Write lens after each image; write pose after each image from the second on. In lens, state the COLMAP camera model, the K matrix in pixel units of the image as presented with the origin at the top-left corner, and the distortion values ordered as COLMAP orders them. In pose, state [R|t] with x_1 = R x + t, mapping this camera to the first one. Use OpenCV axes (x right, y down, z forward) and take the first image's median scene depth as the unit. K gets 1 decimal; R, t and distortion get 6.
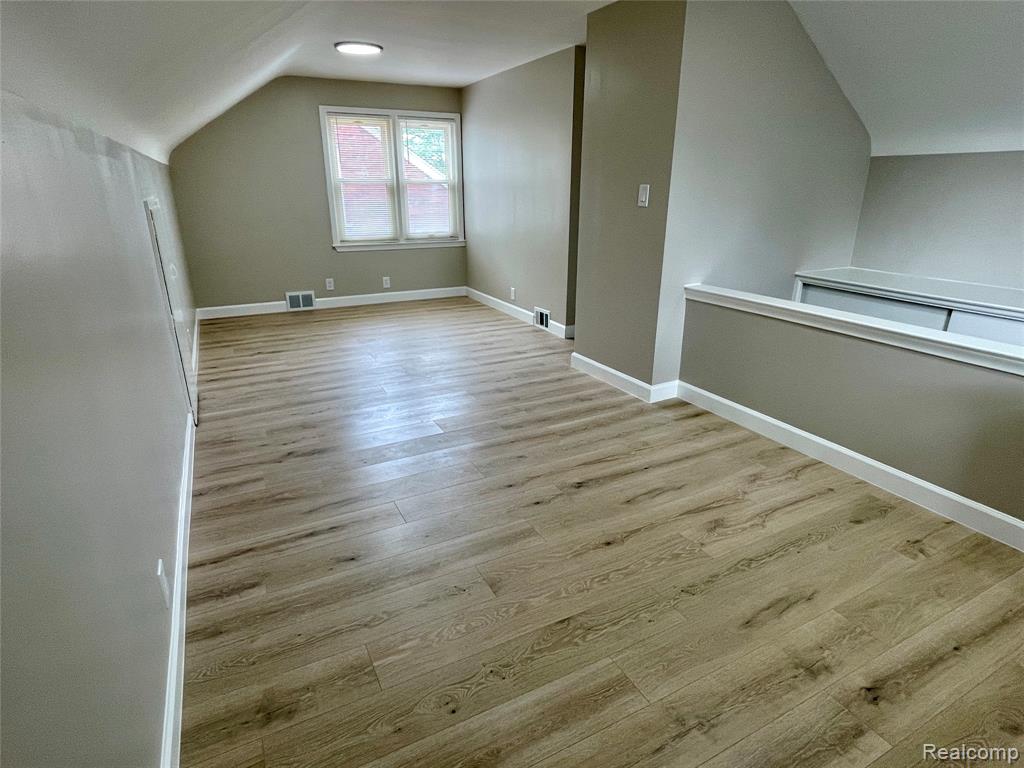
lens RADIAL K [[553.3, 0, 511.1], [0, 553.3, 383.8], [0, 0, 1]] dist [-0.001469, -0.000346]
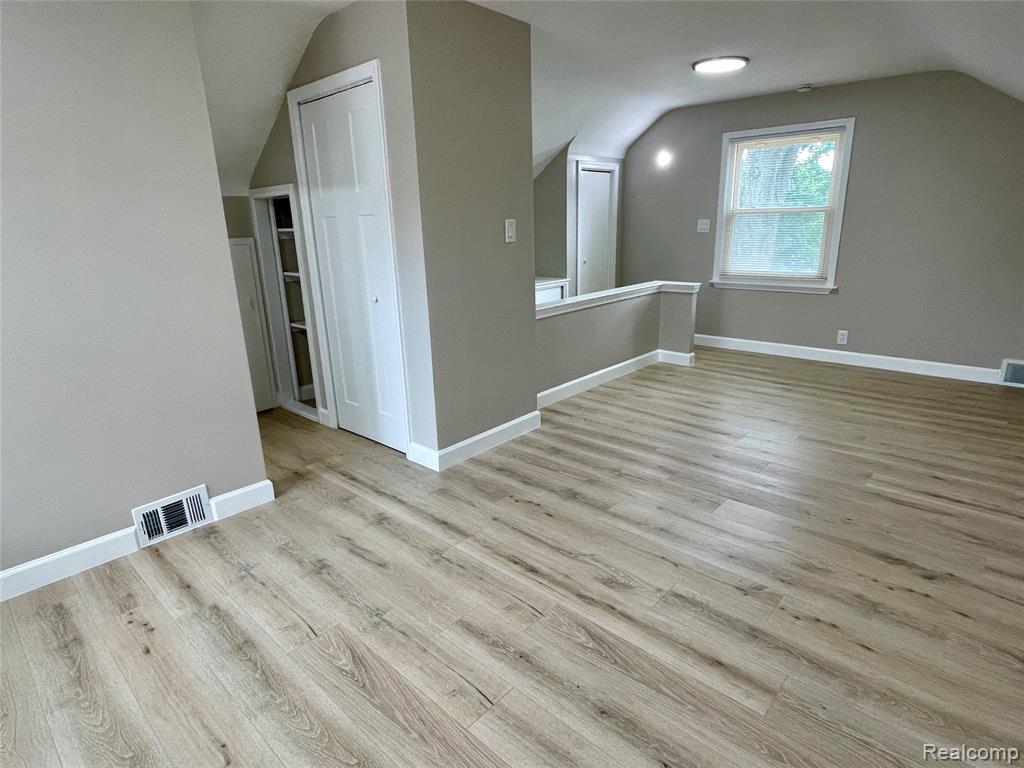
lens RADIAL K [[553.3, 0, 511.6], [0, 553.3, 383.3], [0, 0, 1]] dist [-0.001469, -0.000346]
pose [[-0.331241, -0.256715, 0.907952, -0.735576], [0.347350, 0.861522, 0.370309, -0.492903], [-0.877284, 0.438039, -0.196202, 1.375658]]
